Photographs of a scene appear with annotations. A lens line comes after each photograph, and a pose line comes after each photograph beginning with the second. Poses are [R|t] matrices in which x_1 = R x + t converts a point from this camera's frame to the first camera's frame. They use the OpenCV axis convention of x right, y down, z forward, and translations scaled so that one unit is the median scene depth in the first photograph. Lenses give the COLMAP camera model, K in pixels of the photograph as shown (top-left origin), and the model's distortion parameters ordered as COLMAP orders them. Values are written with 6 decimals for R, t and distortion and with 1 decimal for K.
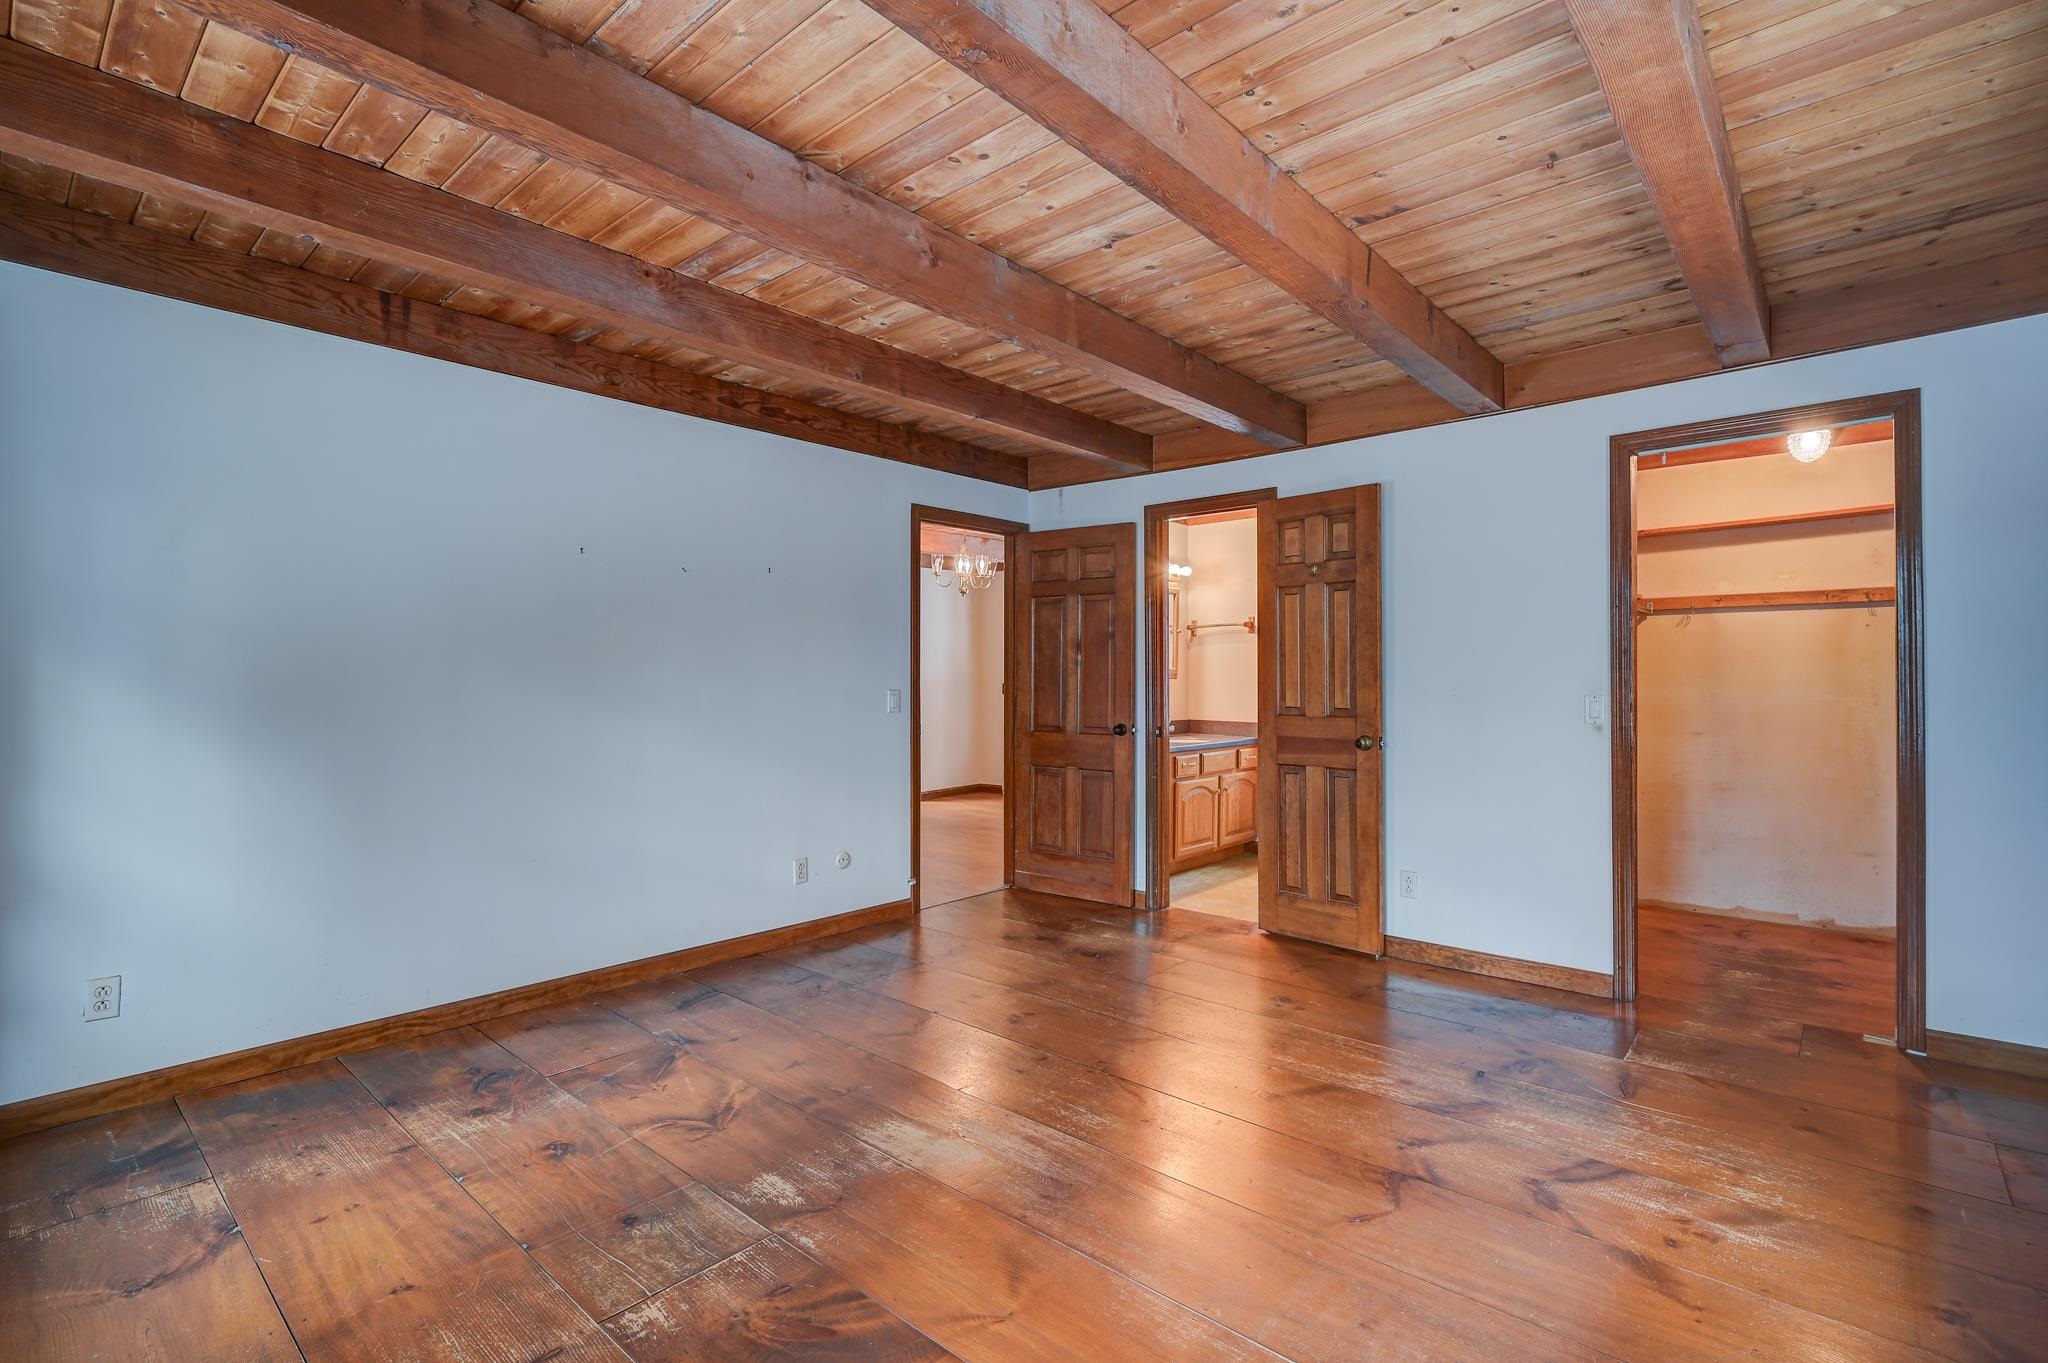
lens RADIAL K [[943.1, 0, 1024.0], [0, 943.1, 681.5], [0, 0, 1]] dist [0.002613, 0.000101]
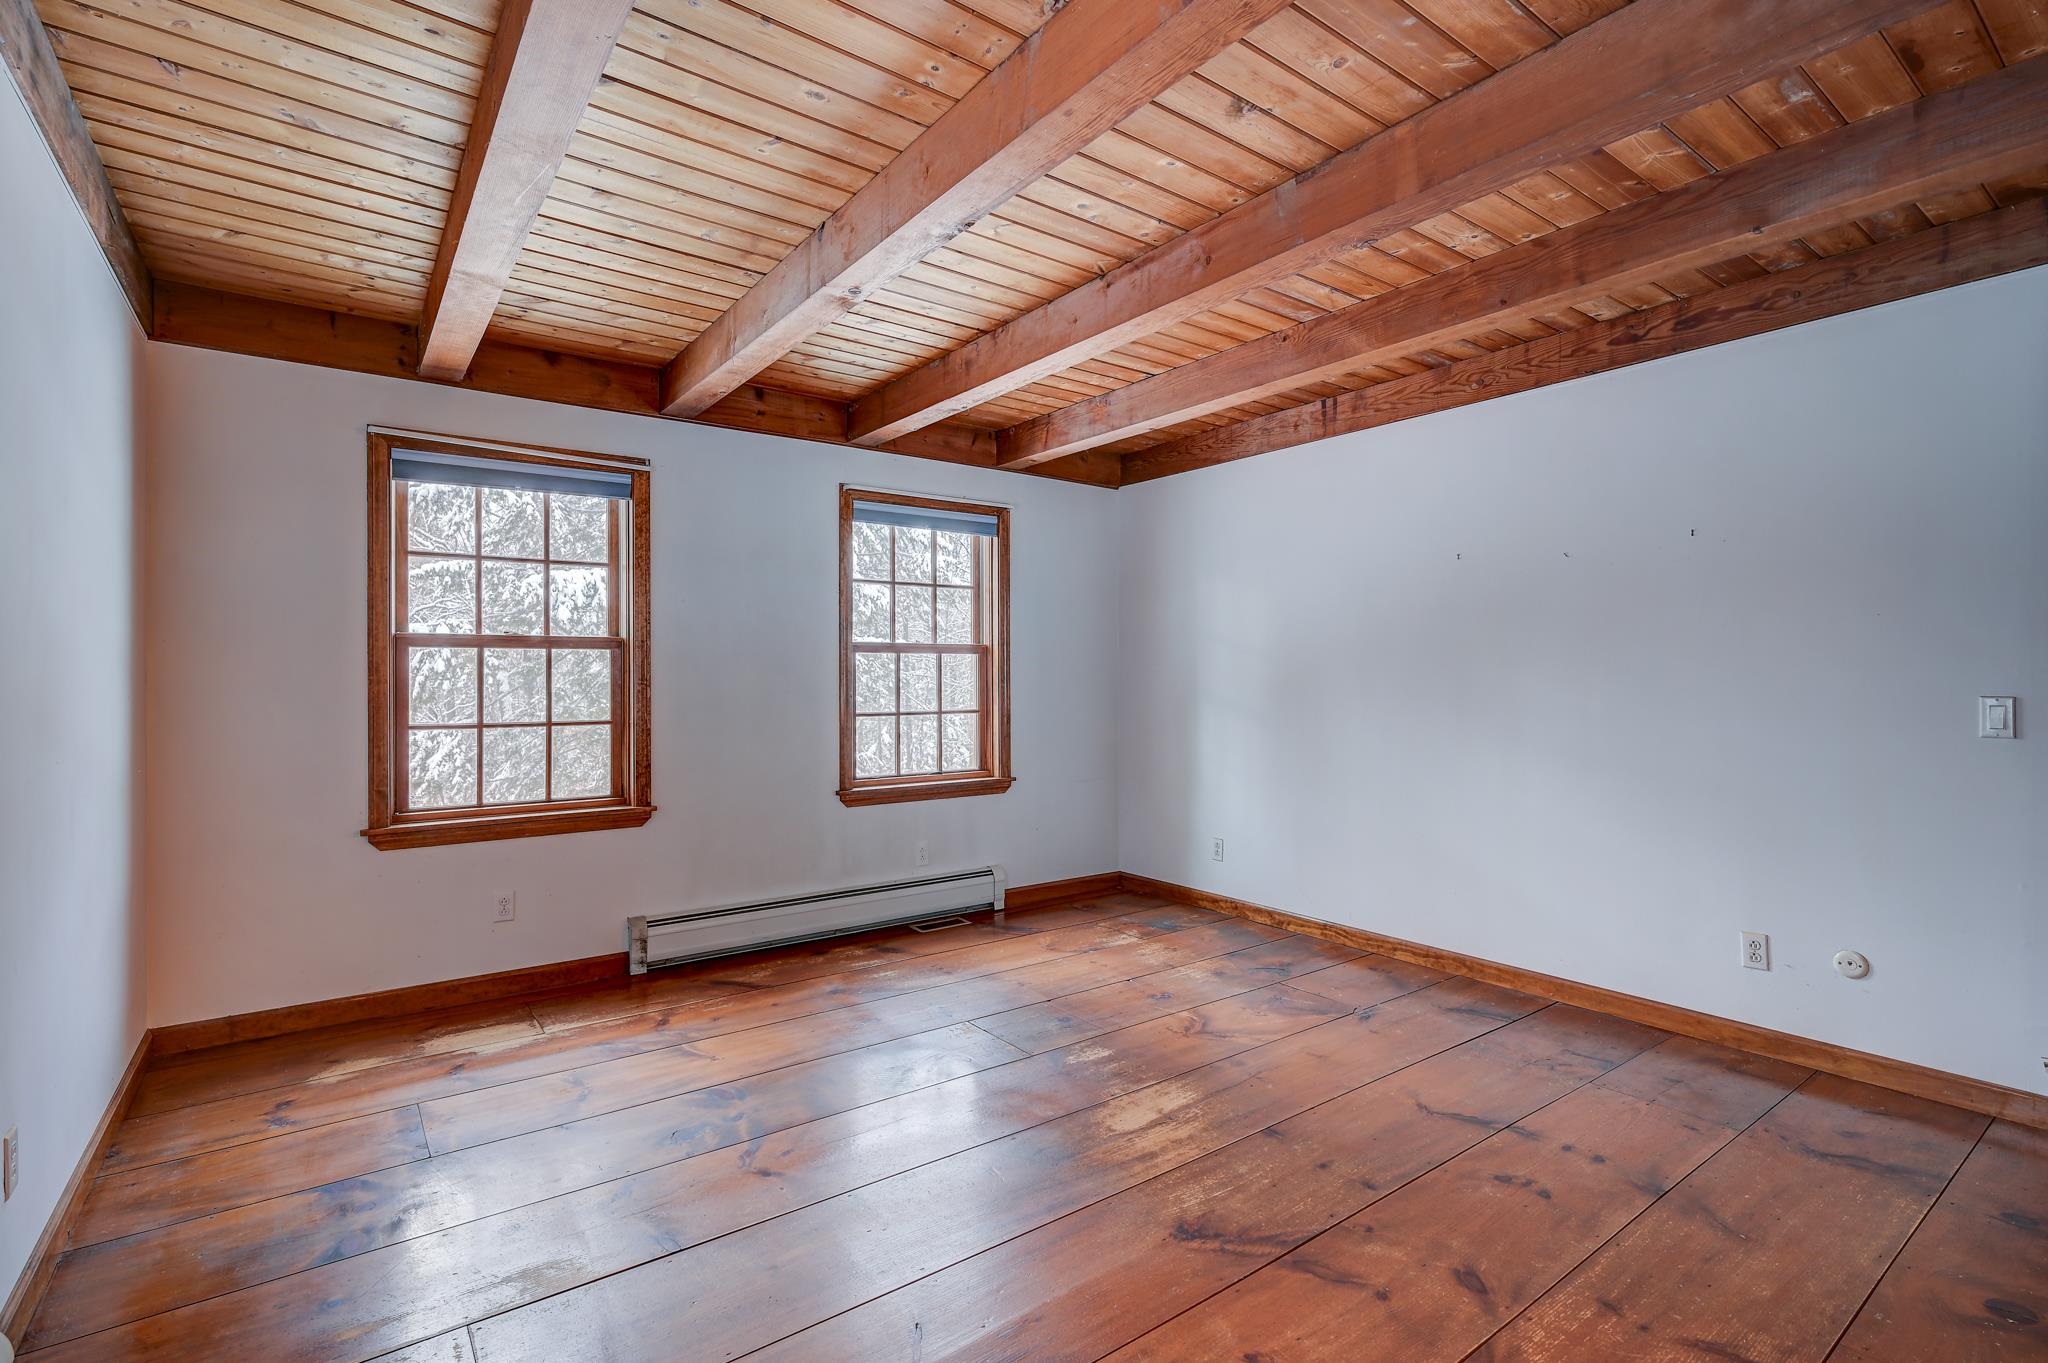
lens RADIAL K [[950.0, 0, 1030.1], [0, 950.0, 674.1], [0, 0, 1]] dist [0.001585, 0.000173]
pose [[-0.203920, -0.003672, -0.978981, 0.801182], [-0.001101, 0.999993, -0.003522, -0.001451], [0.978987, 0.000359, -0.203923, 0.879990]]
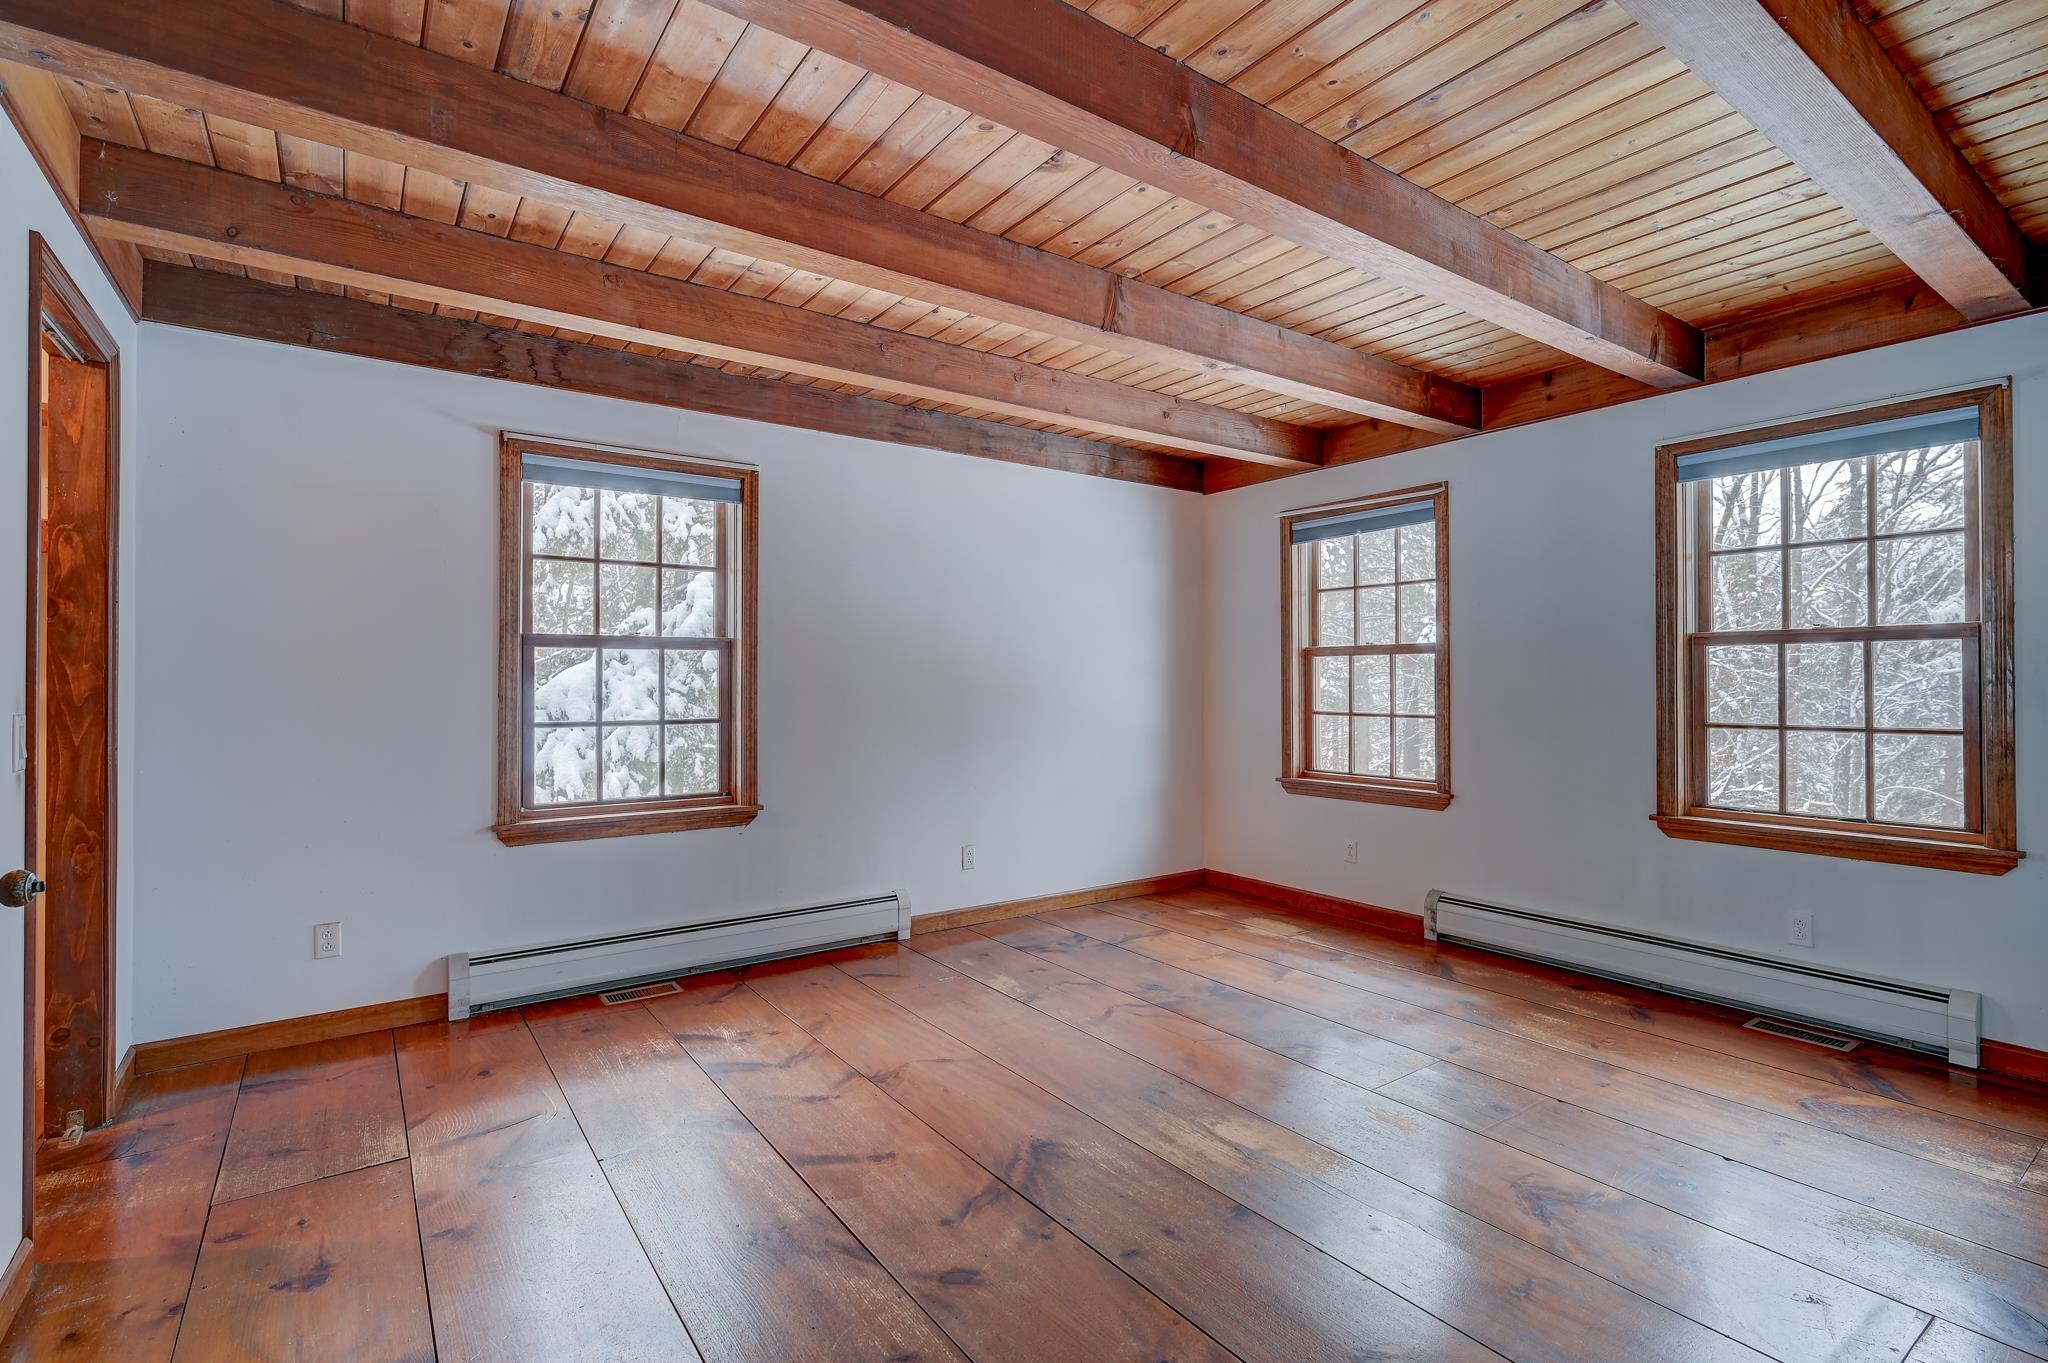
lens RADIAL K [[950.0, 0, 1030.1], [0, 950.0, 674.1], [0, 0, 1]] dist [0.001585, 0.000173]
pose [[-0.976769, 0.004572, 0.214246, -0.056720], [0.004190, 0.999989, -0.002234, -0.006031], [-0.214254, -0.001285, -0.976777, 1.647708]]
